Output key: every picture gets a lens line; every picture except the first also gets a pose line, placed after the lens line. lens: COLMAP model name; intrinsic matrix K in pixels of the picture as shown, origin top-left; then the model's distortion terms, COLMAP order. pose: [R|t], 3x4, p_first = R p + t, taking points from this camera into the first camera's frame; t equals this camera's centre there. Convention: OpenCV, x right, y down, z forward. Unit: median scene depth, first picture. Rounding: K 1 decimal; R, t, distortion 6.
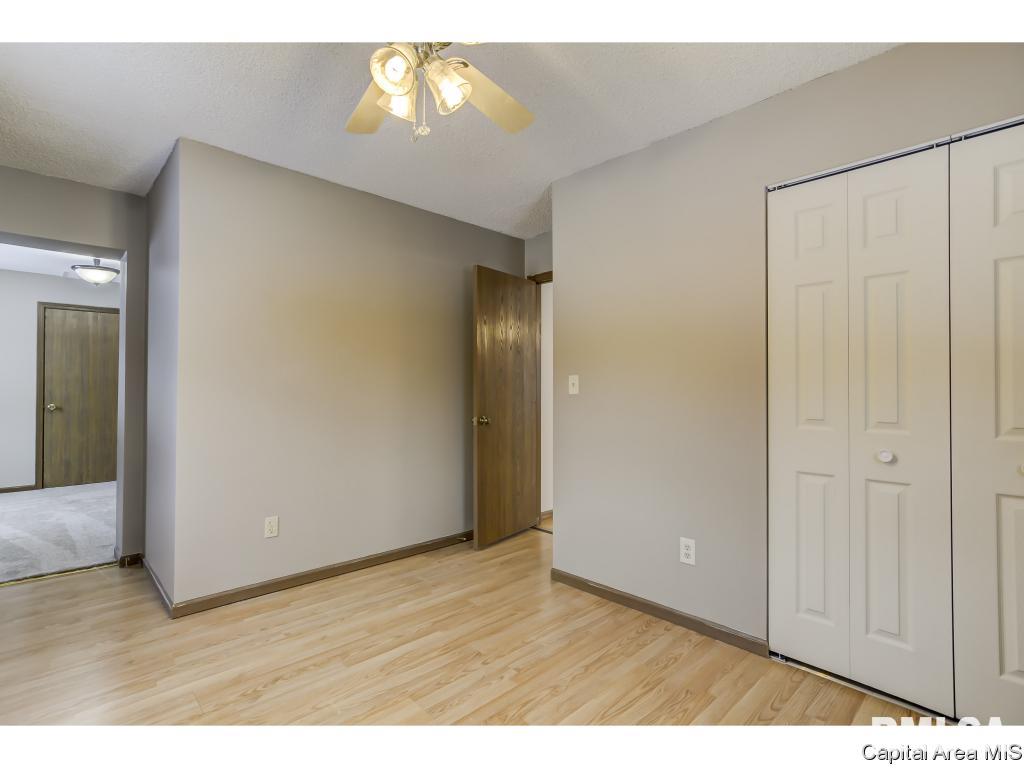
lens RADIAL K [[495.2, 0, 515.3], [0, 495.2, 389.5], [0, 0, 1]] dist [-0.011692, 0.006129]
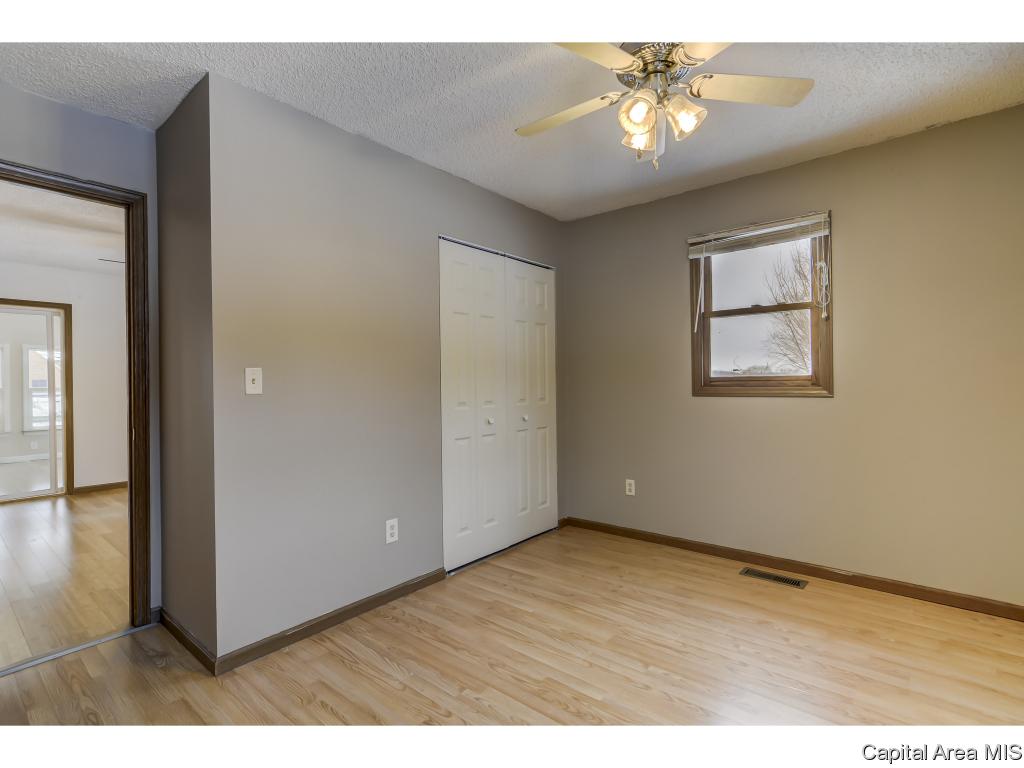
lens RADIAL K [[495.2, 0, 510.9], [0, 495.2, 385.8], [0, 0, 1]] dist [-0.011692, 0.006129]
pose [[-0.104913, -0.011918, 0.994410, -0.775968], [0.014203, 0.999808, 0.013481, -0.008362], [-0.994380, 0.015538, -0.104723, 0.847072]]
